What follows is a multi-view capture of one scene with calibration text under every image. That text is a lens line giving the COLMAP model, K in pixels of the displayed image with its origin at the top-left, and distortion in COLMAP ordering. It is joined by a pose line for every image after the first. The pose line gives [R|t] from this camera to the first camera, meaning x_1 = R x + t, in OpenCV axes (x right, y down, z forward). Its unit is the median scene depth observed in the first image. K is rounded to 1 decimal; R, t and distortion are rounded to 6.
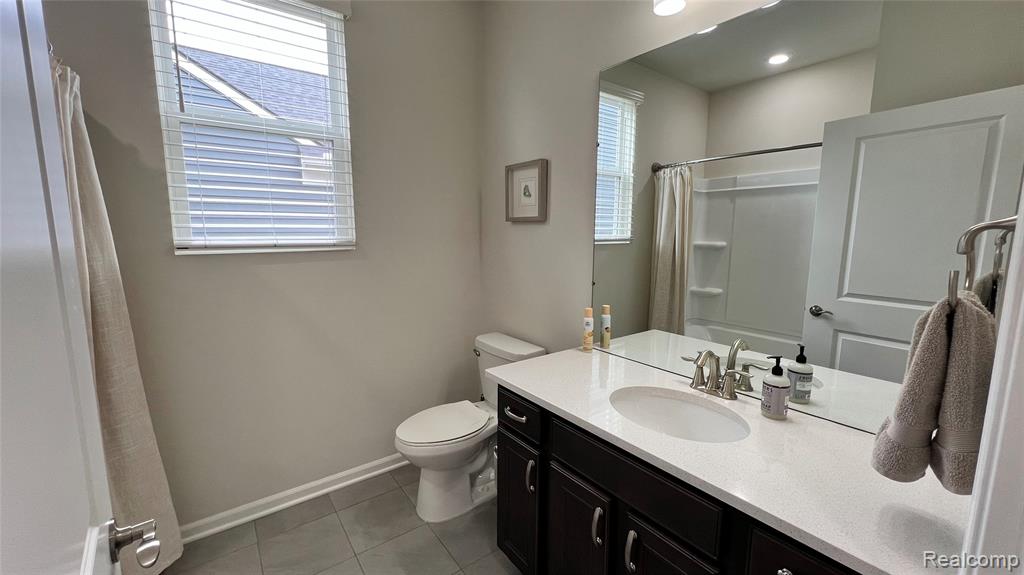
lens RADIAL K [[411.8, 0, 518.5], [0, 411.8, 286.2], [0, 0, 1]] dist [-0.019829, 0.001124]
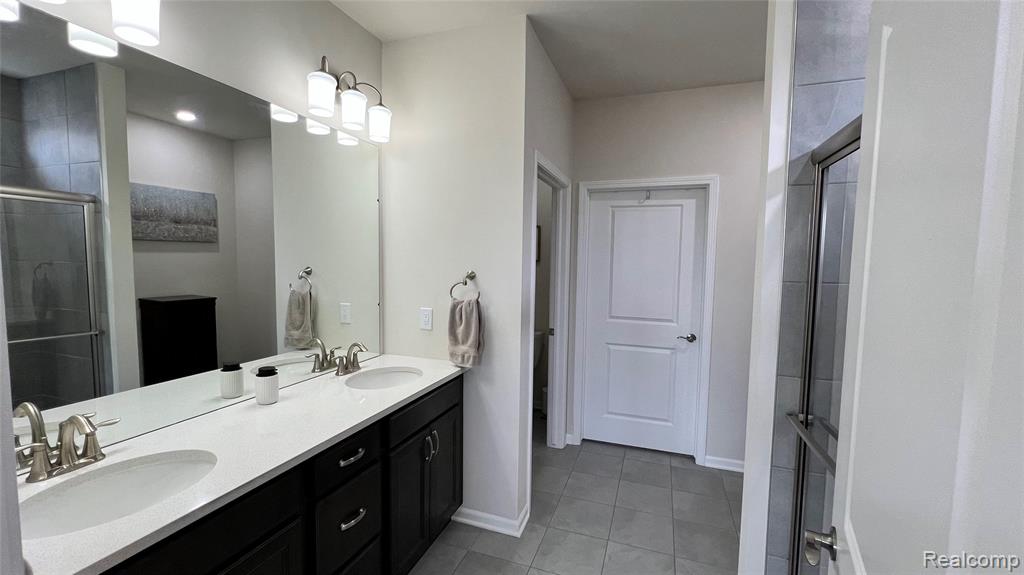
lens RADIAL K [[411.8, 0, 511.8], [0, 411.8, 287.5], [0, 0, 1]] dist [-0.019829, 0.001124]
pose [[-0.540955, -0.079207, 0.837314, -1.169200], [0.088447, 0.984678, 0.150290, -0.238291], [-0.836388, 0.155358, -0.525660, 1.244029]]
